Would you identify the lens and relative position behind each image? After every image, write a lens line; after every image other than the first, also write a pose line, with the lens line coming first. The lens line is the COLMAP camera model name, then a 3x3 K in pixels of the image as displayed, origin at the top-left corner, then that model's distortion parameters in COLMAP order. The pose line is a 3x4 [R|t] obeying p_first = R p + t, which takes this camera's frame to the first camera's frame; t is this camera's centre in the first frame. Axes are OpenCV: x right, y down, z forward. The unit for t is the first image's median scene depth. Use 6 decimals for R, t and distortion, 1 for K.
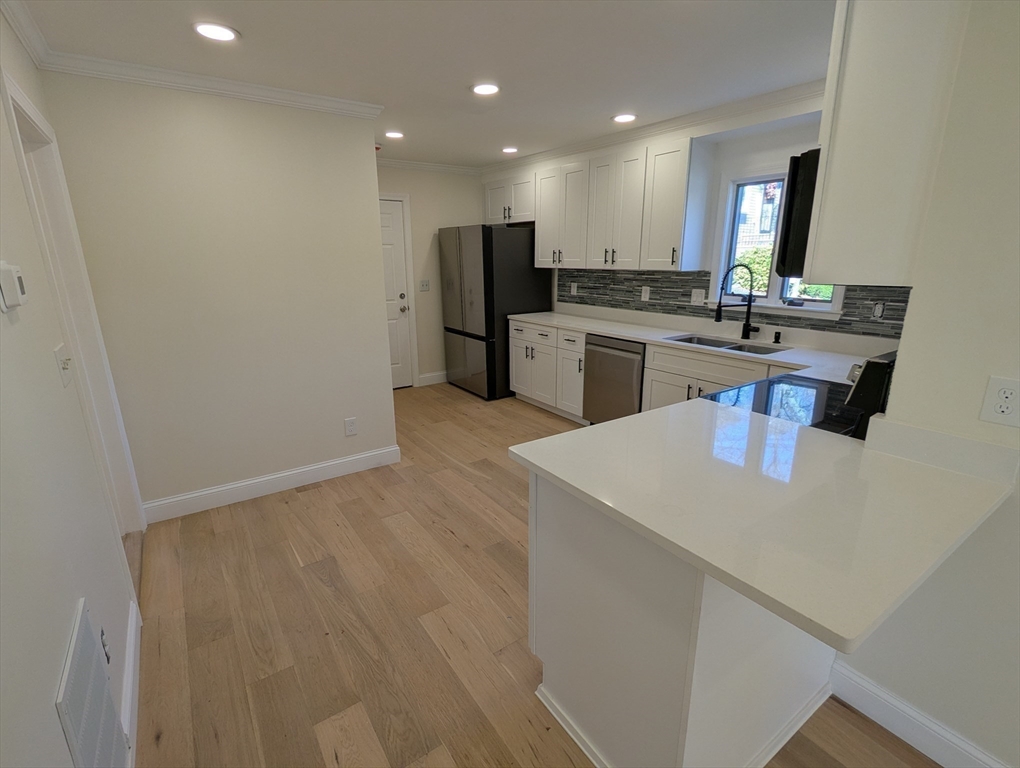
lens RADIAL K [[481.4, 0, 510.3], [0, 481.4, 393.9], [0, 0, 1]] dist [-0.002047, 0.000853]
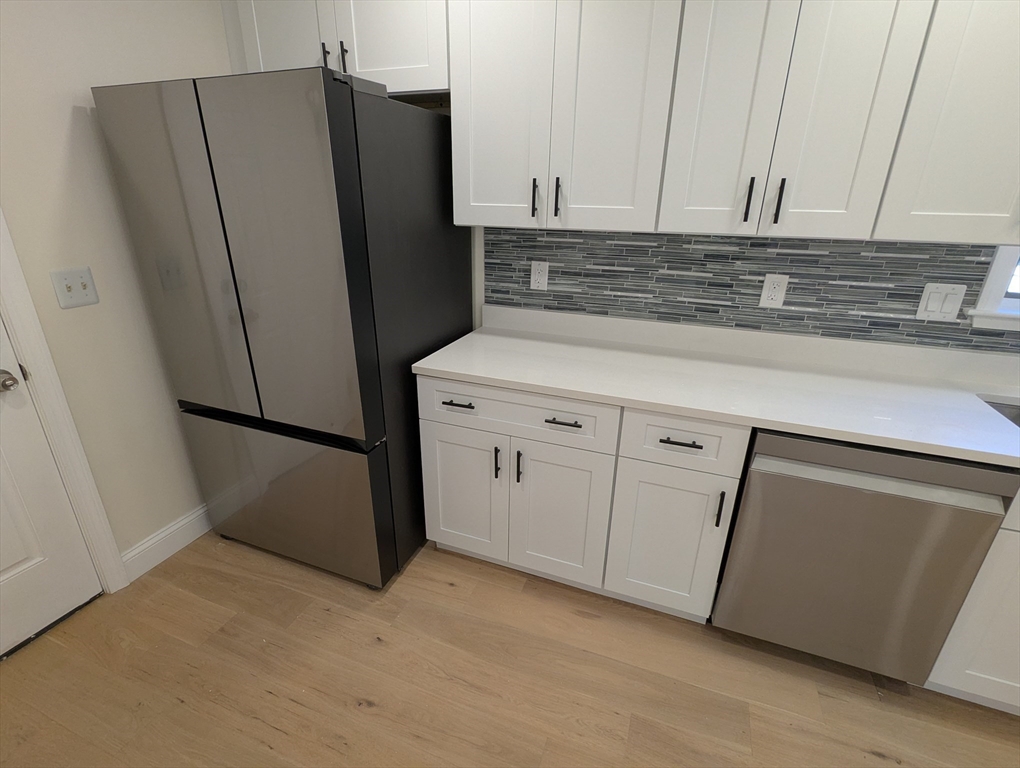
lens RADIAL K [[481.4, 0, 509.6], [0, 481.4, 390.3], [0, 0, 1]] dist [-0.002047, 0.000853]
pose [[0.829849, -0.189083, 0.524974, -0.162835], [0.134640, 0.980889, 0.140461, -0.221207], [-0.541500, -0.045879, 0.839448, 0.789820]]
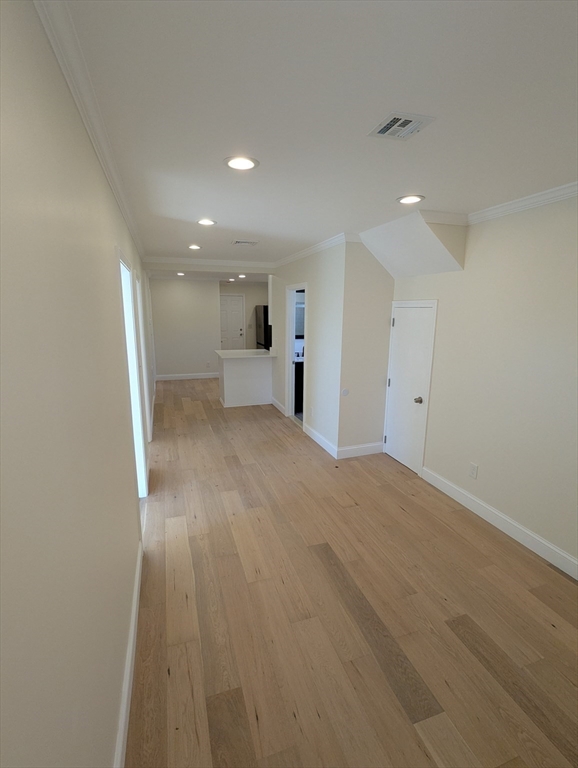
lens RADIAL K [[362.5, 0, 283.7], [0, 362.5, 380.8], [0, 0, 1]] dist [-0.002047, 0.000853]
pose [[0.957061, 0.069160, -0.281516, 0.778392], [-0.092904, 0.993078, -0.071874, 0.269670], [0.274597, 0.094942, 0.956861, -1.122342]]
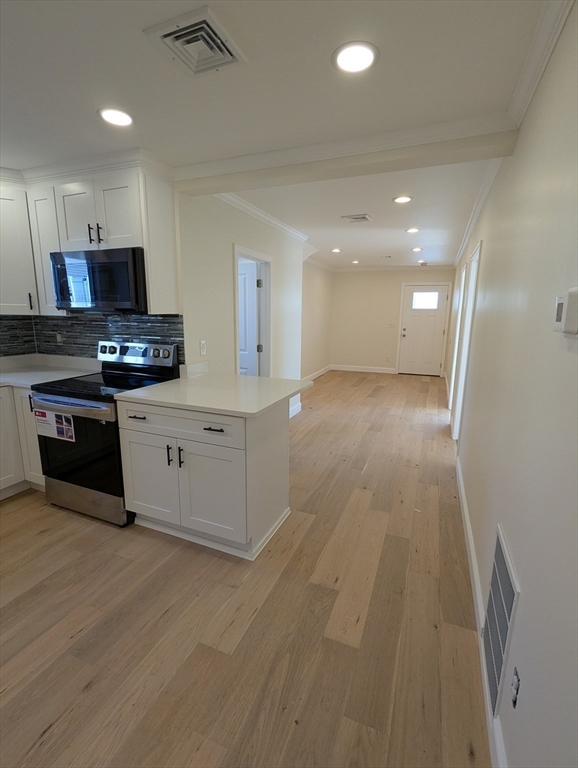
lens RADIAL K [[362.5, 0, 283.9], [0, 362.5, 383.4], [0, 0, 1]] dist [-0.002047, 0.000853]
pose [[-0.538792, -0.161407, 0.826832, -0.392654], [0.224959, 0.918268, 0.325847, -0.131946], [-0.811848, 0.361567, -0.458445, 0.534477]]
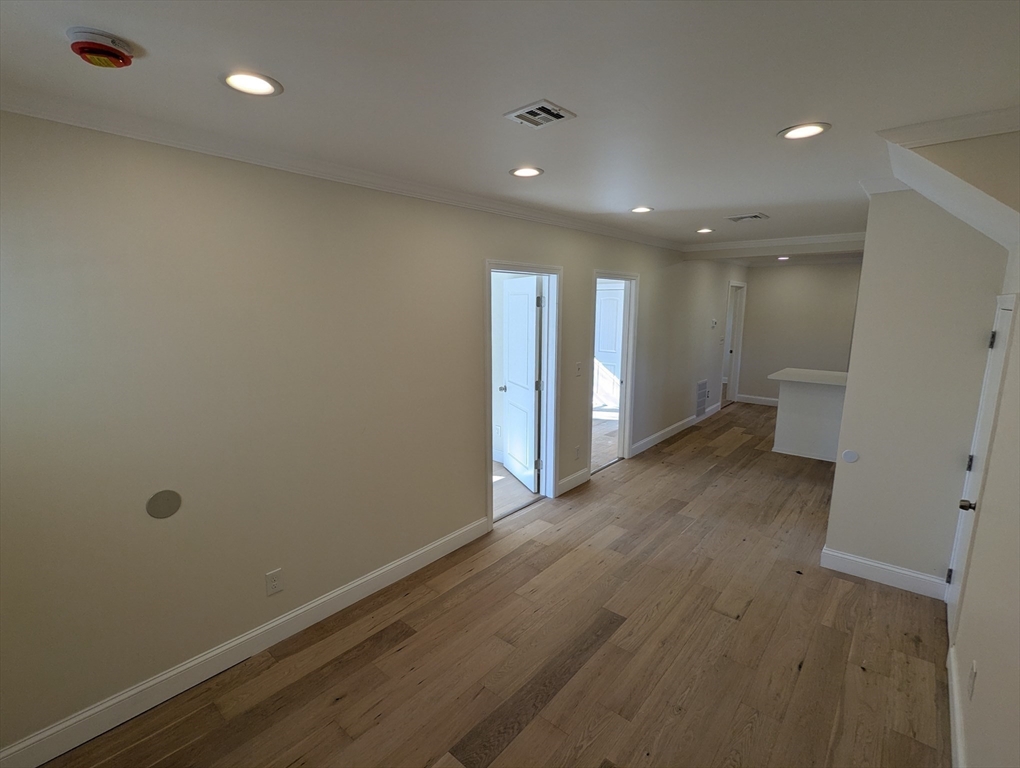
lens RADIAL K [[481.4, 0, 510.1], [0, 481.4, 392.0], [0, 0, 1]] dist [-0.002047, 0.000853]
pose [[0.252483, 0.184439, -0.949860, 1.221638], [-0.270744, 0.955919, 0.113649, 0.175982], [0.928951, 0.228474, 0.291289, -0.857480]]
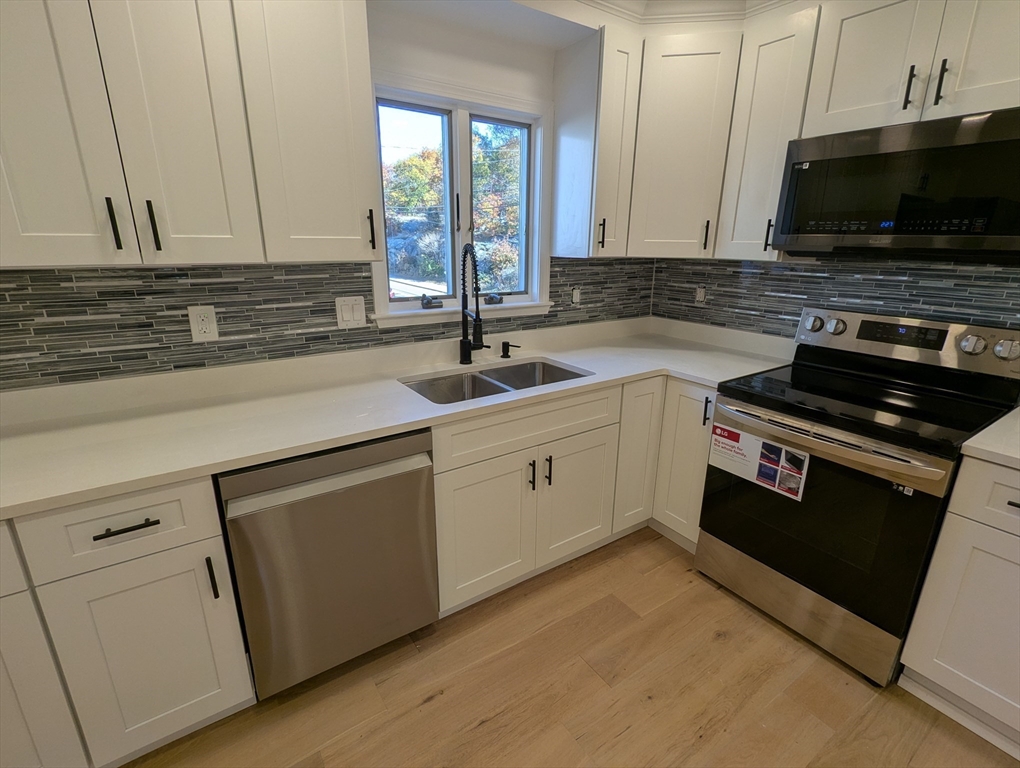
lens RADIAL K [[481.4, 0, 507.1], [0, 481.4, 391.5], [0, 0, 1]] dist [-0.002047, 0.000853]
pose [[0.013782, -0.290326, 0.956829, -0.115876], [0.269529, 0.922578, 0.276051, -0.205821], [-0.962894, 0.254089, 0.090967, 0.762719]]
